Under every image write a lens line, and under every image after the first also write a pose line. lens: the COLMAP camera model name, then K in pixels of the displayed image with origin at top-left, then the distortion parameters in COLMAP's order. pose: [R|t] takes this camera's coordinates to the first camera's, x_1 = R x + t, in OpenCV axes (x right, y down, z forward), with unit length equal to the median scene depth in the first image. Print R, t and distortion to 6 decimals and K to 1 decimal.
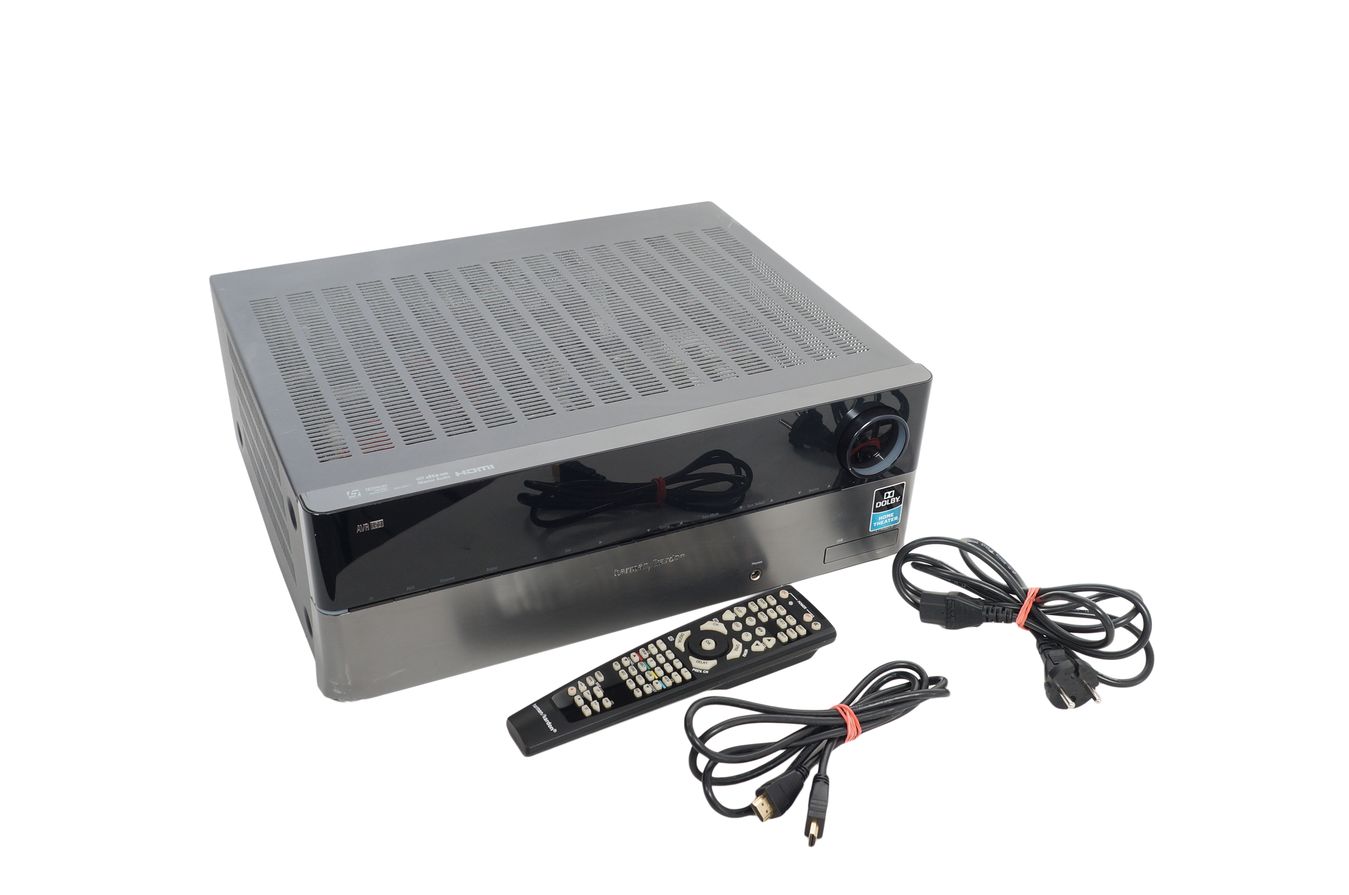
lens RADIAL K [[1328.5, 0, 674.5], [0, 1328.5, 447.5], [0, 0, 1]] dist [-0.046755, 0.002097]
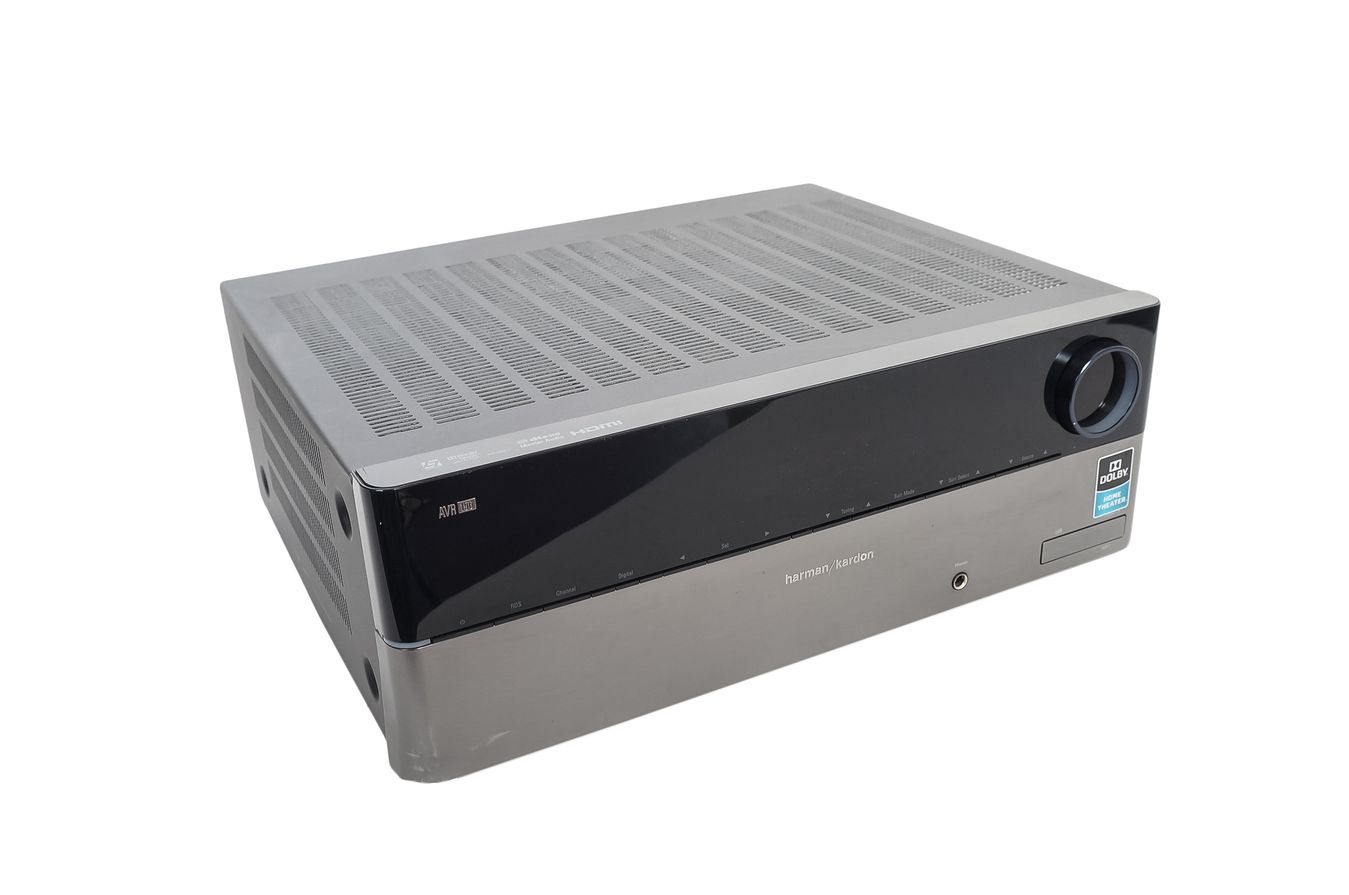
lens RADIAL K [[1279.8, 0, 674.5], [0, 1279.8, 447.5], [0, 0, 1]] dist [-0.066364, -0.001807]
pose [[0.996420, -0.084428, 0.004267, -0.098026], [0.084187, 0.986473, -0.140655, 0.111109], [0.007666, 0.140510, 0.990050, 0.280174]]
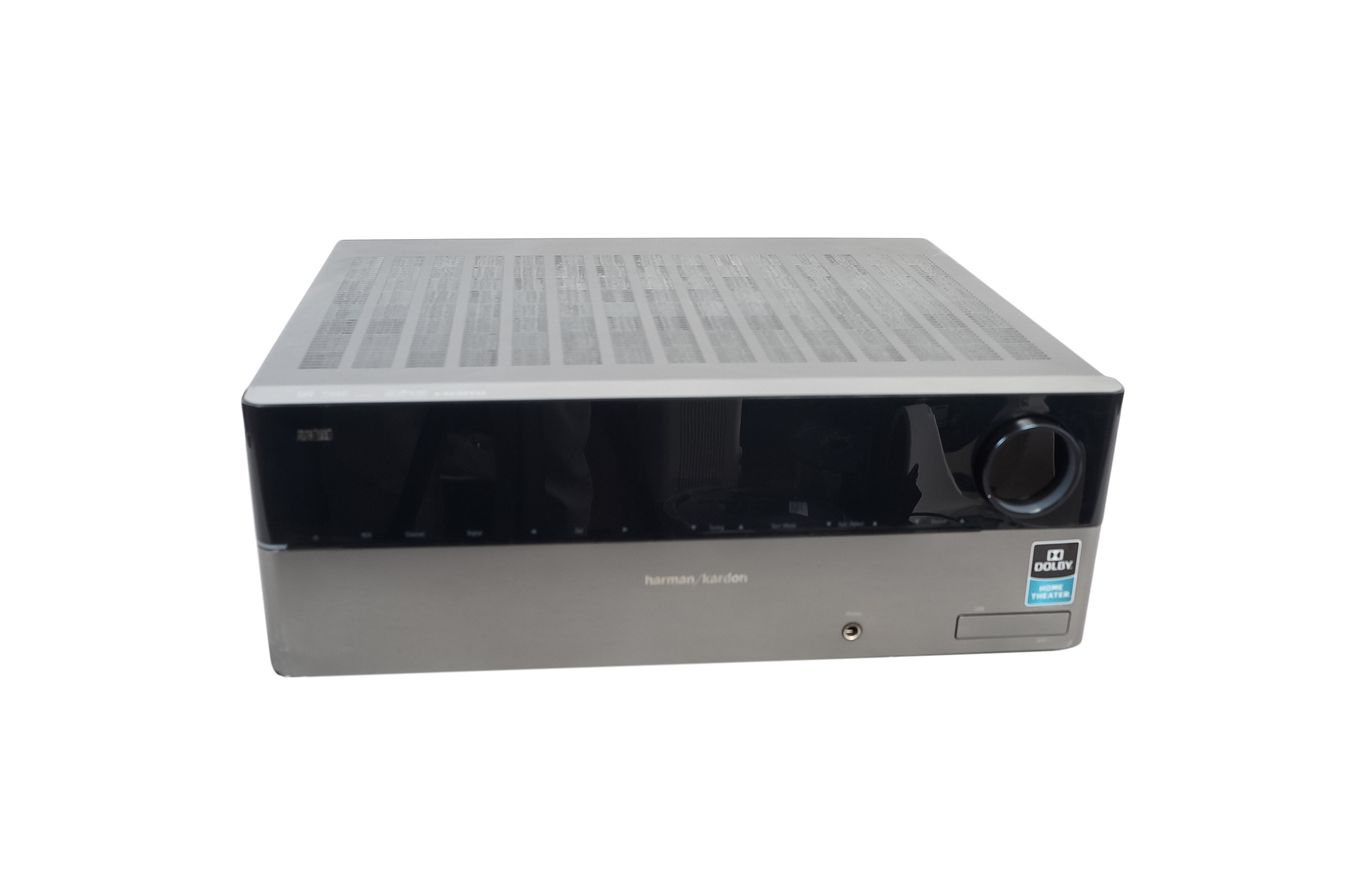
lens RADIAL K [[1279.8, 0, 674.5], [0, 1279.8, 447.5], [0, 0, 1]] dist [-0.066364, -0.001807]
pose [[0.944677, 0.107843, -0.309766, 0.180464], [-0.166078, 0.971662, -0.168202, 0.134761], [0.282848, 0.210342, 0.935817, 0.289363]]
